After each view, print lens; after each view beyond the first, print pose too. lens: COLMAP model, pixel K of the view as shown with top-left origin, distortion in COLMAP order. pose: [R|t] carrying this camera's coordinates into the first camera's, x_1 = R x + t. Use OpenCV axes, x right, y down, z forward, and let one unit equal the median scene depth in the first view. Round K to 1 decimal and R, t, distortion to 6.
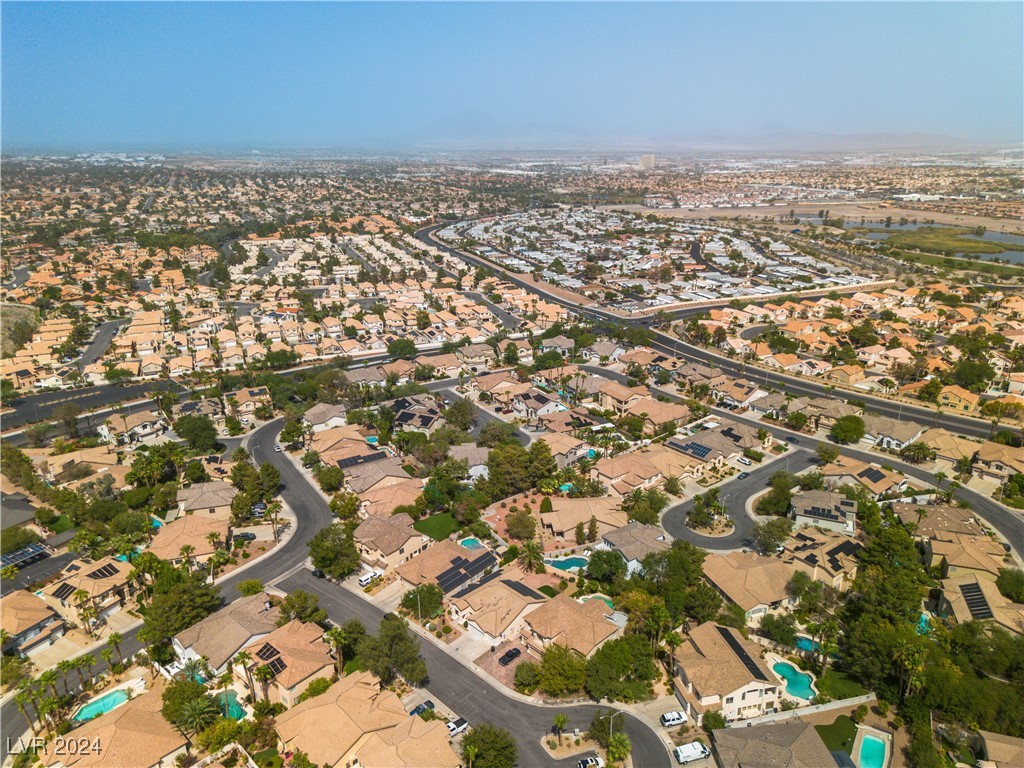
lens RADIAL K [[718.9, 0, 533.0], [0, 718.9, 381.5], [0, 0, 1]] dist [0.073809, -0.082582]
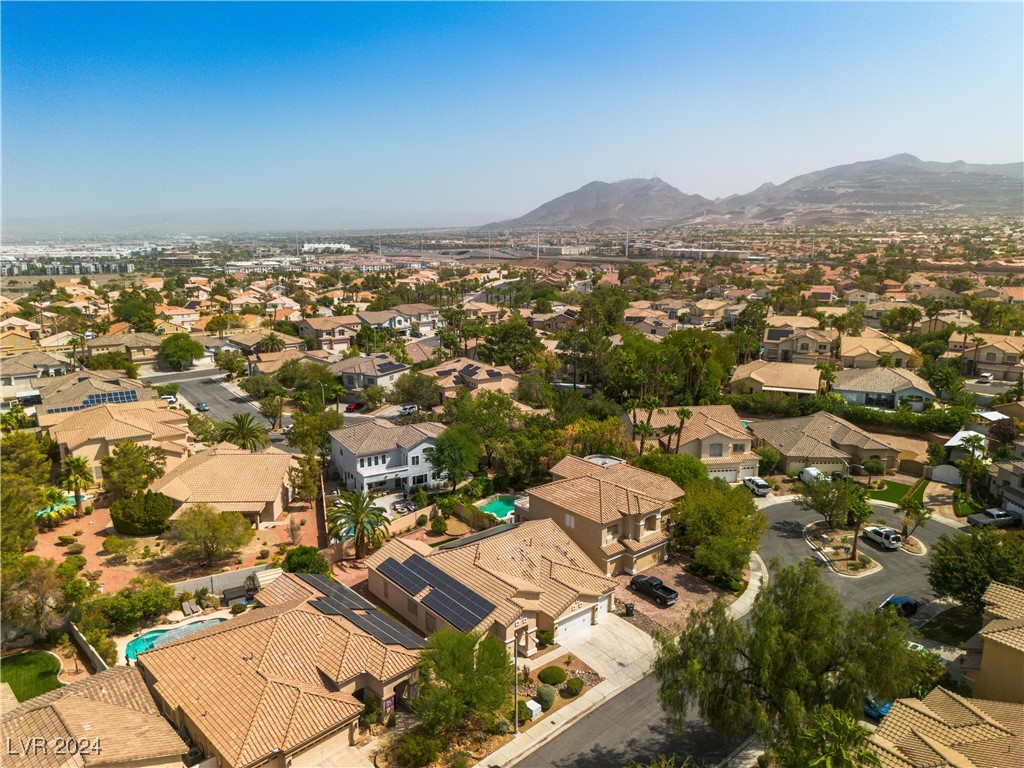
lens RADIAL K [[718.9, 0, 533.0], [0, 718.9, 381.5], [0, 0, 1]] dist [0.073809, -0.082582]
pose [[0.085463, -0.213790, 0.973134, -0.215148], [0.326177, 0.928889, 0.175424, 0.063710], [-0.941438, 0.302421, 0.149119, 0.433838]]
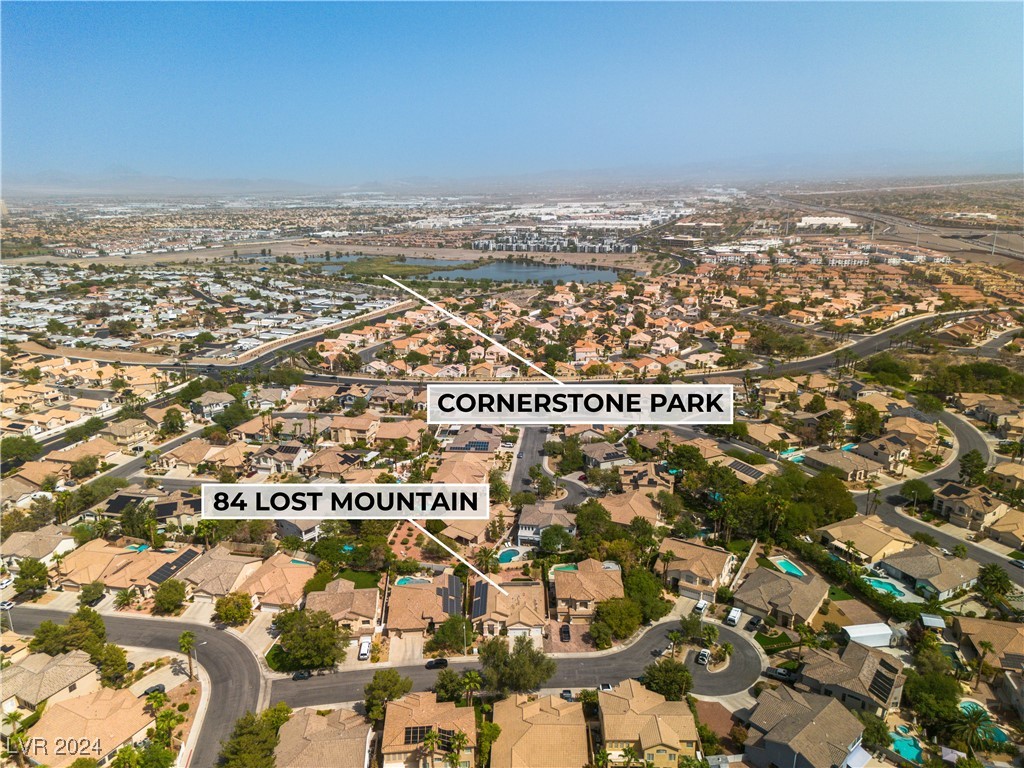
lens RADIAL K [[718.9, 0, 533.0], [0, 718.9, 381.5], [0, 0, 1]] dist [0.073809, -0.082582]
pose [[0.693155, -0.195501, 0.693769, -0.339951], [0.233360, 0.971541, 0.040622, -0.020917], [-0.681967, 0.133741, 0.719051, 0.088274]]
